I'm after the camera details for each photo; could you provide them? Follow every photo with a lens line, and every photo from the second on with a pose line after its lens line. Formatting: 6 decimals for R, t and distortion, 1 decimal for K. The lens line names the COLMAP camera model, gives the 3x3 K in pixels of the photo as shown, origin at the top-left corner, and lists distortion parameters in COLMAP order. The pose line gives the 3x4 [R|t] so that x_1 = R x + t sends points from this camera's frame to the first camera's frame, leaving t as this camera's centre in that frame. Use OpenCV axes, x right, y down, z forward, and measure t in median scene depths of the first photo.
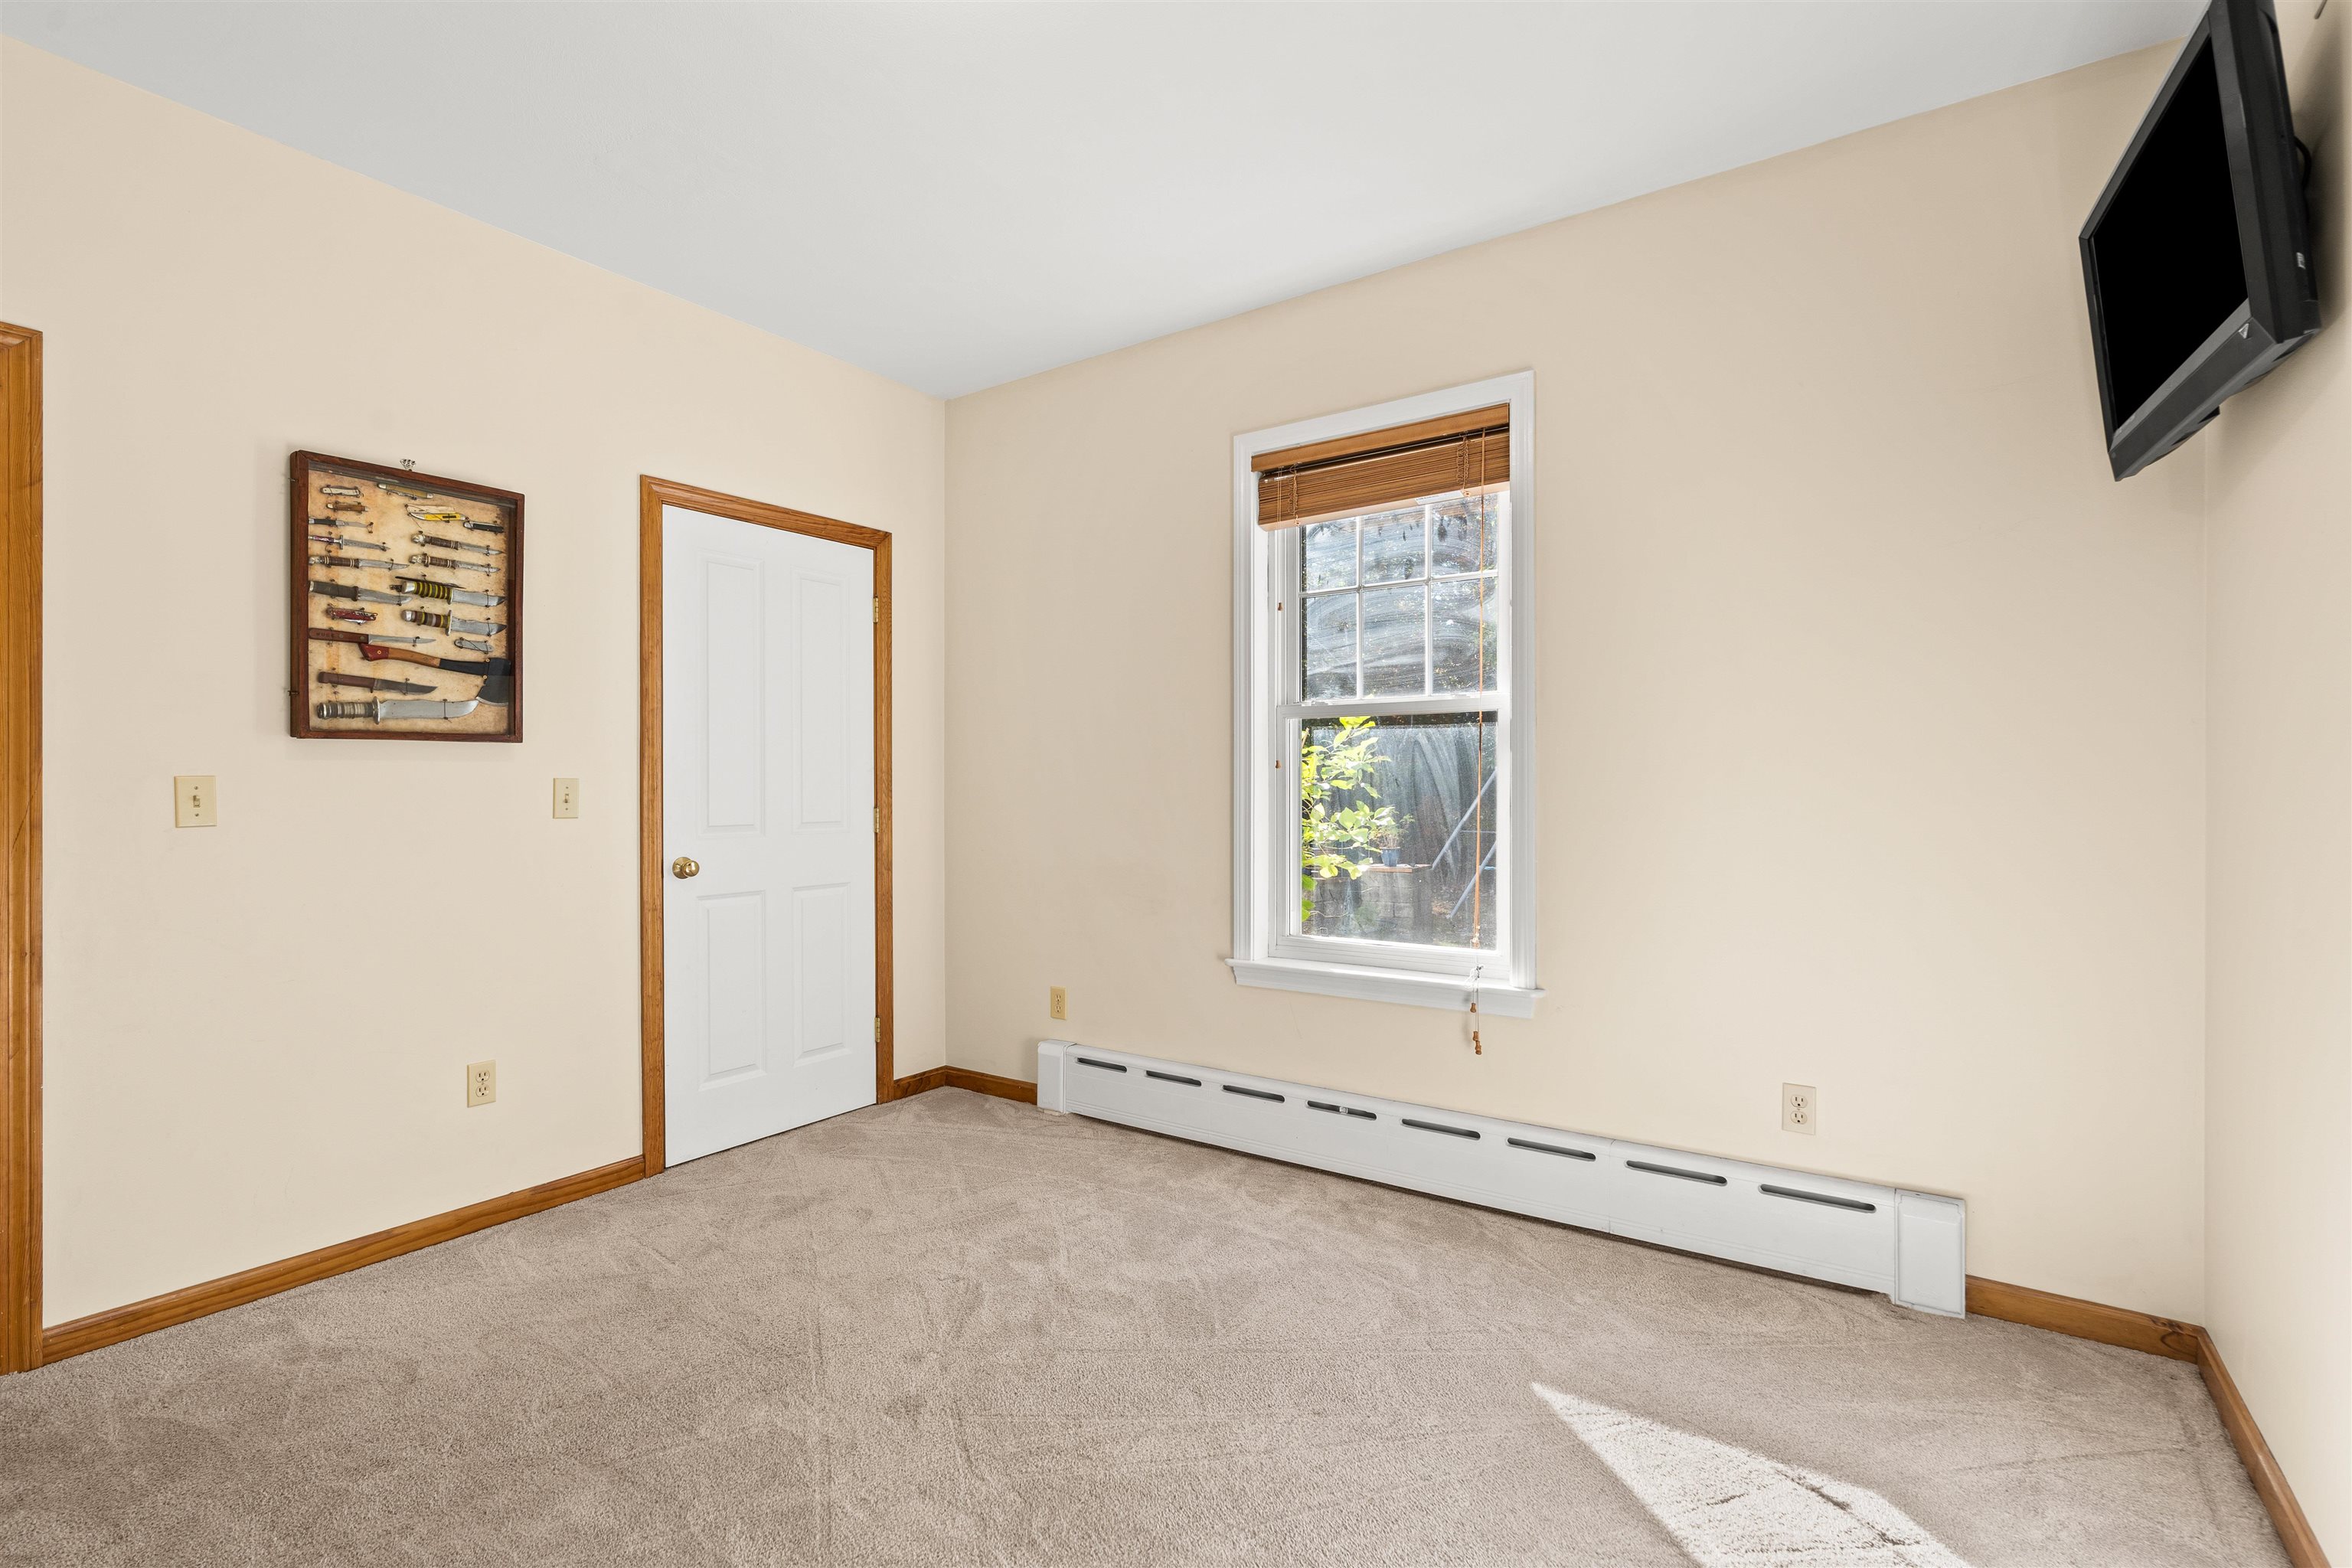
lens RADIAL K [[1068.5, 0, 1157.3], [0, 1068.5, 788.9], [0, 0, 1]] dist [-0.004263, 0.002413]
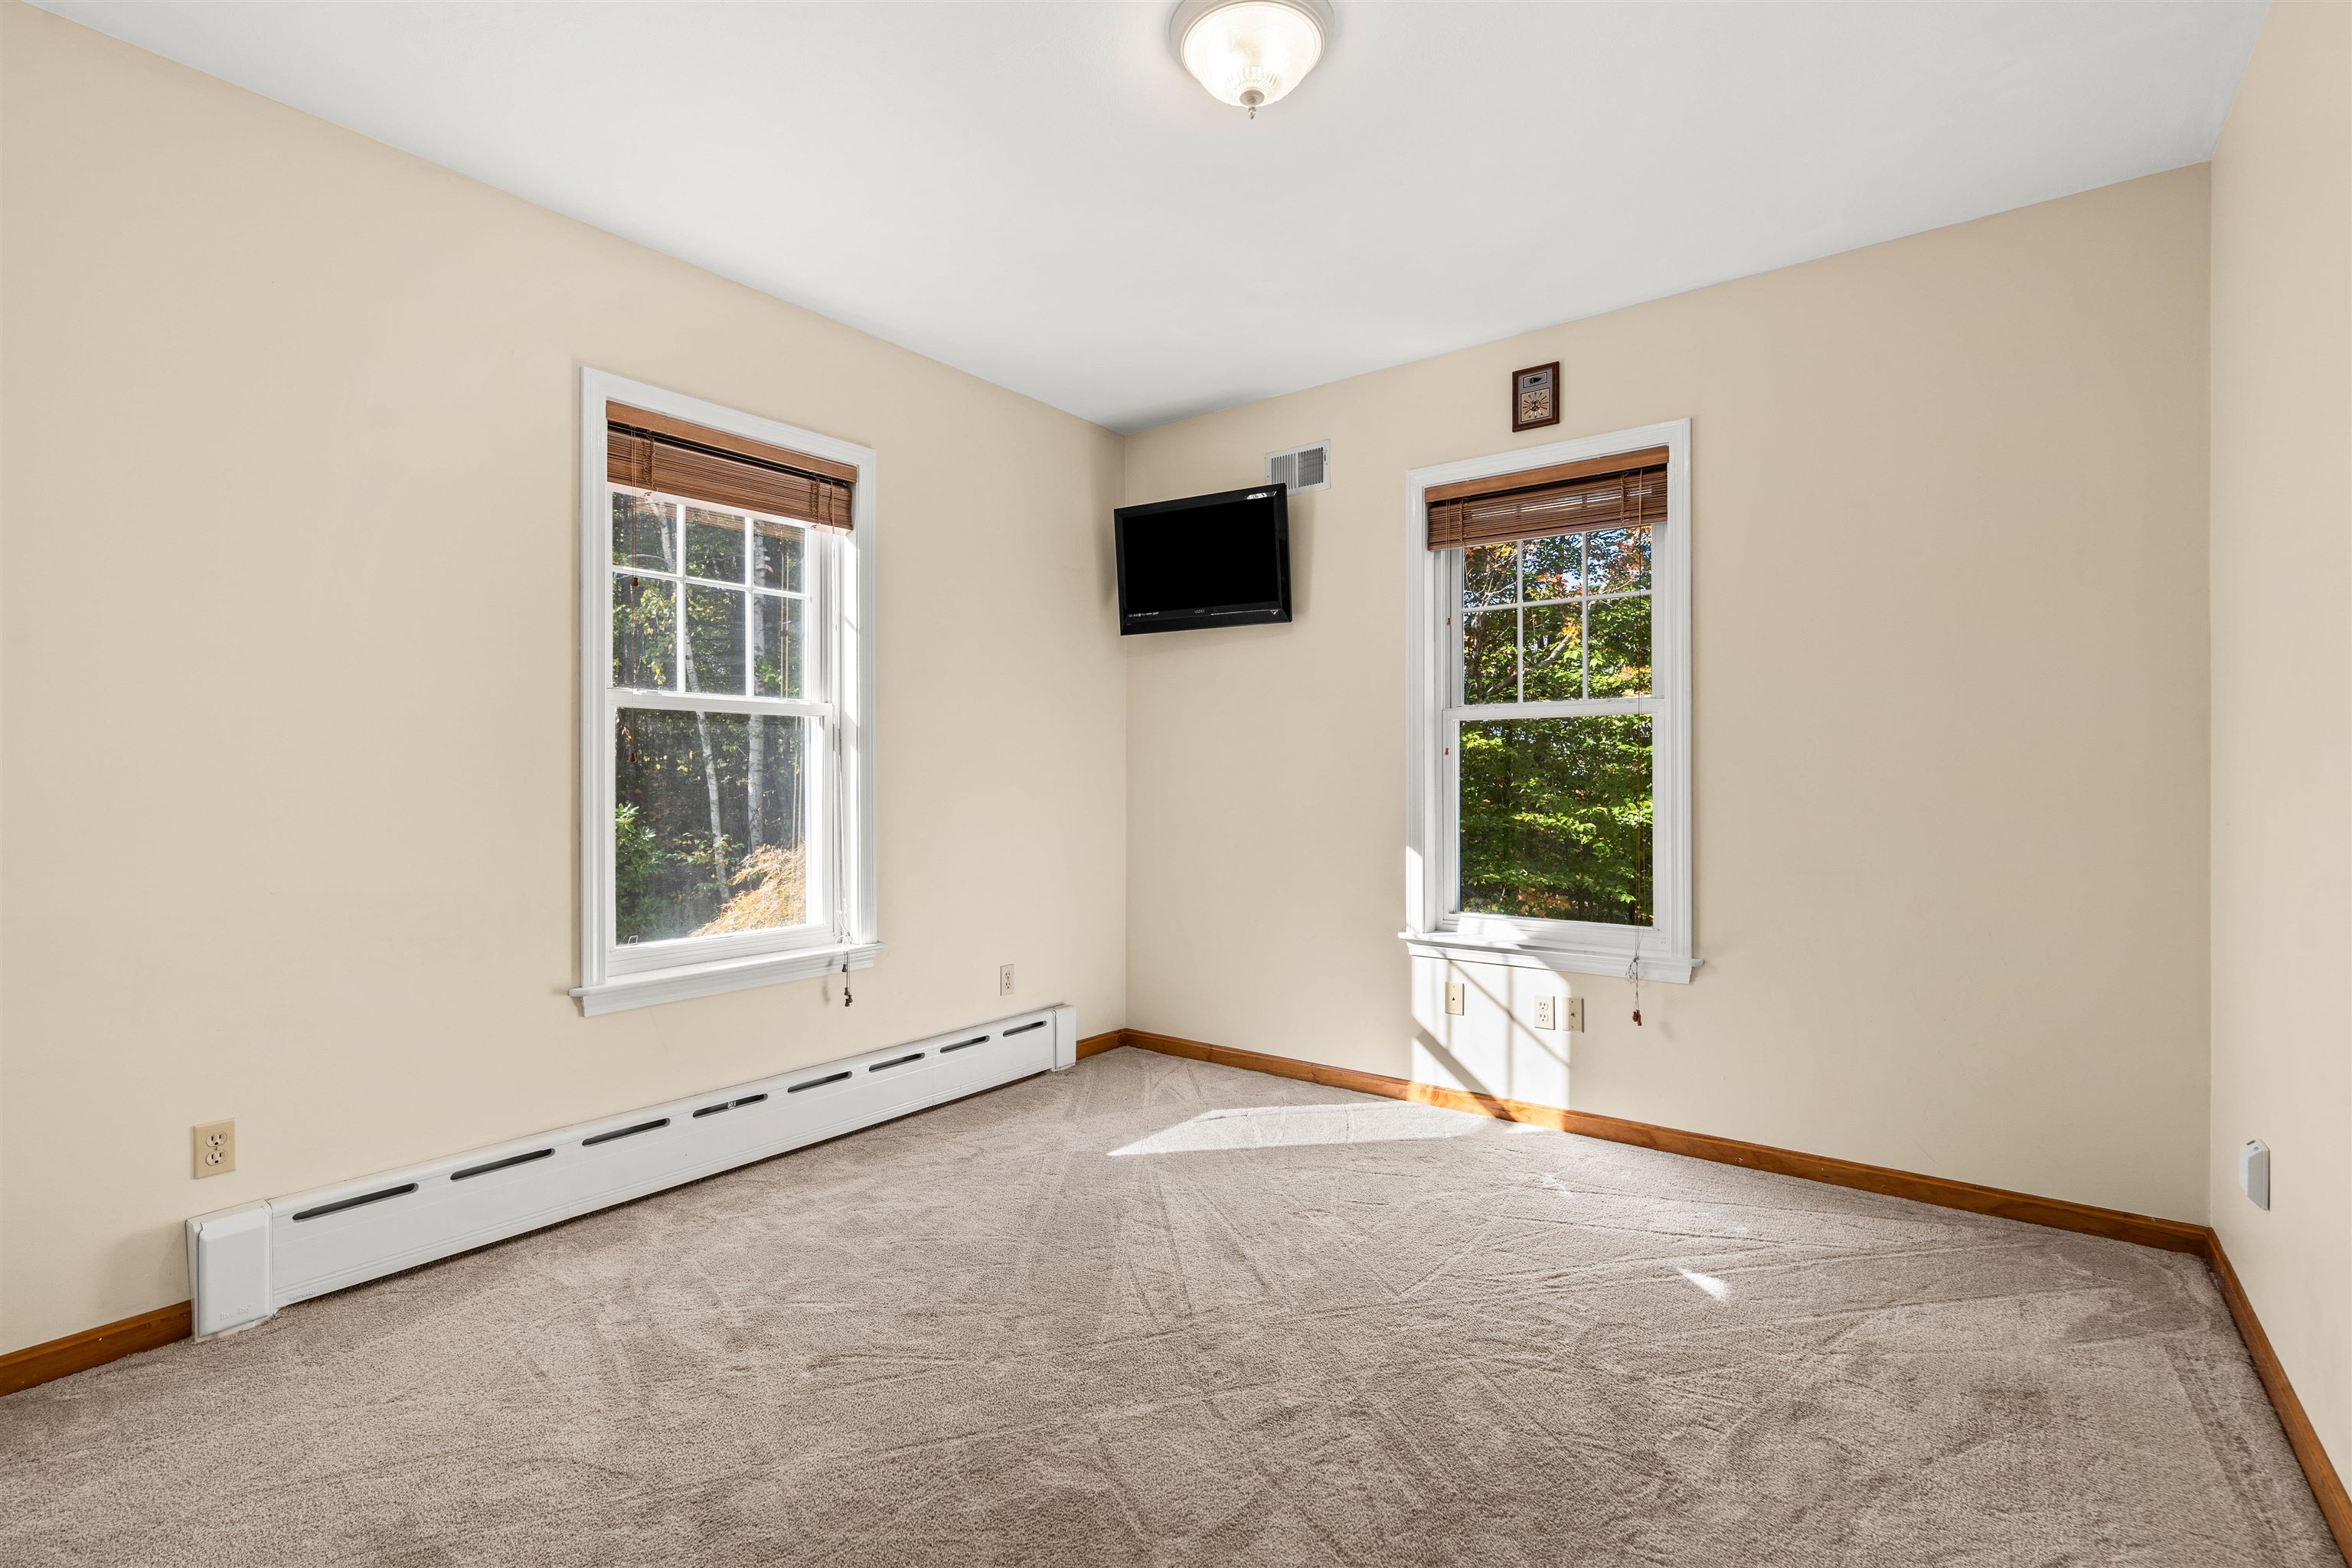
lens RADIAL K [[1068.5, 0, 1156.9], [0, 1068.5, 778.8], [0, 0, 1]] dist [-0.004263, 0.002413]
pose [[0.057268, 0.001634, 0.998358, -0.826223], [0.008244, 0.999964, -0.002109, 0.000773], [-0.998325, 0.008351, 0.057252, 0.557641]]
